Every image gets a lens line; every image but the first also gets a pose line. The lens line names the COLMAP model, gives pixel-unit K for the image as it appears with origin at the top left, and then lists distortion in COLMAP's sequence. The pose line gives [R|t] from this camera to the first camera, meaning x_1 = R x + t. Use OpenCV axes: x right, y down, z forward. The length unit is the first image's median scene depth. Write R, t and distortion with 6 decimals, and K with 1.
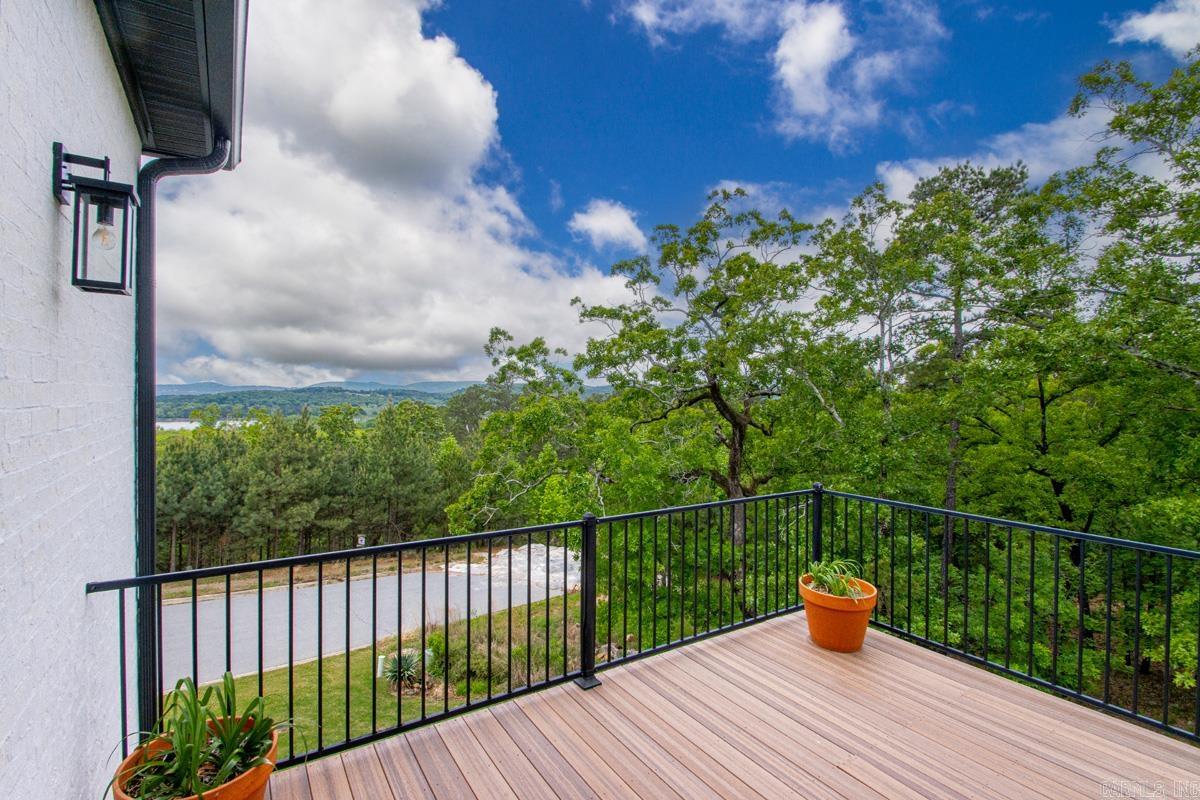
lens RADIAL K [[558.8, 0, 589.6], [0, 558.8, 398.4], [0, 0, 1]] dist [0.014540, -0.016631]
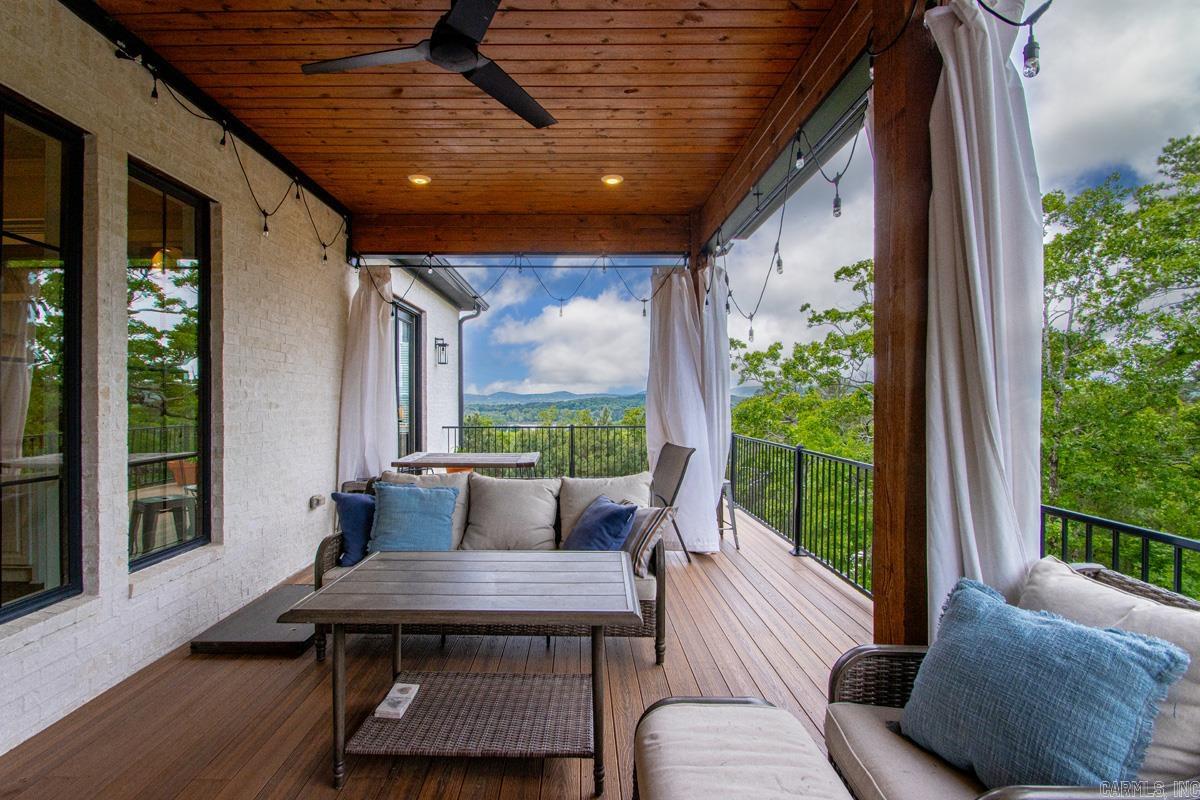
lens RADIAL K [[565.4, 0, 575.0], [0, 565.4, 412.1], [0, 0, 1]] dist [0.018308, -0.018274]
pose [[0.841328, 0.001111, -0.540524, 0.200467], [0.006950, 0.999893, 0.012874, 0.013365], [0.540480, -0.014587, 0.841230, -0.185505]]
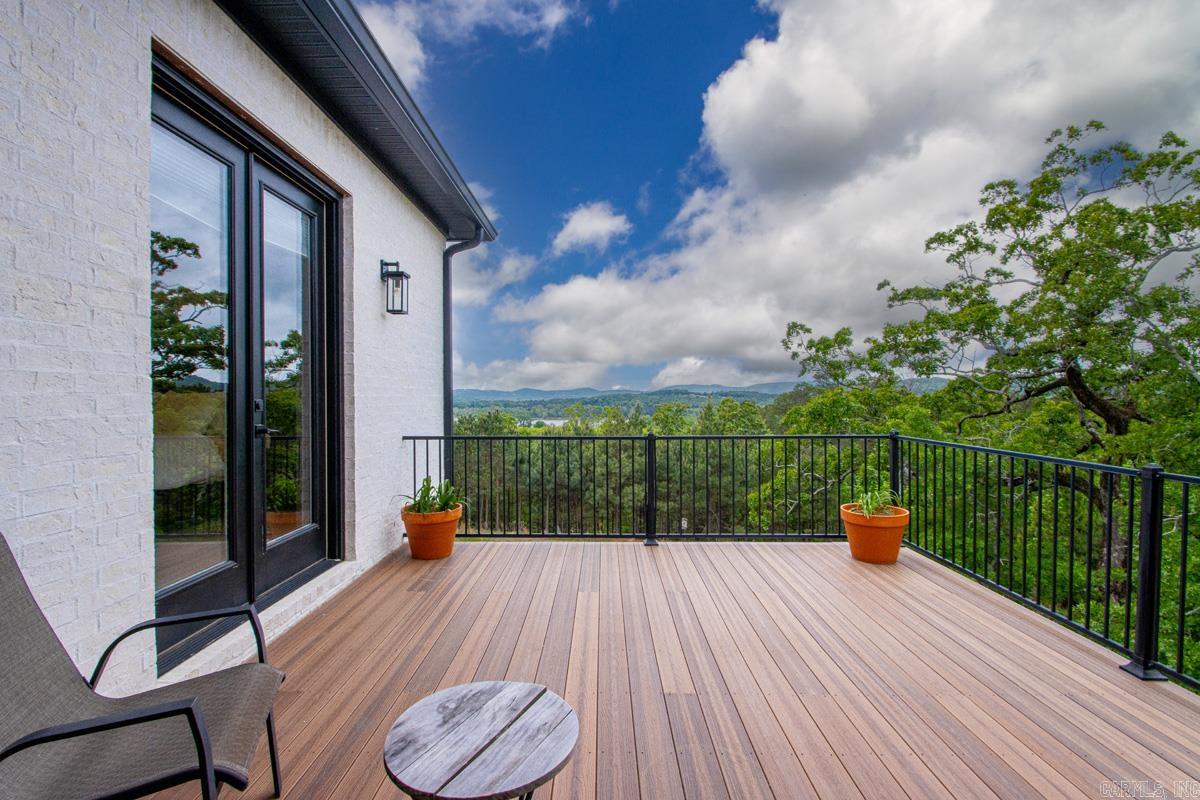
lens RADIAL K [[558.8, 0, 589.6], [0, 558.8, 398.4], [0, 0, 1]] dist [0.014540, -0.016631]
pose [[0.832804, -0.009700, -0.553483, 0.083510], [0.008589, 0.999953, -0.004602, 0.014131], [0.553502, -0.000922, 0.832848, -0.042644]]
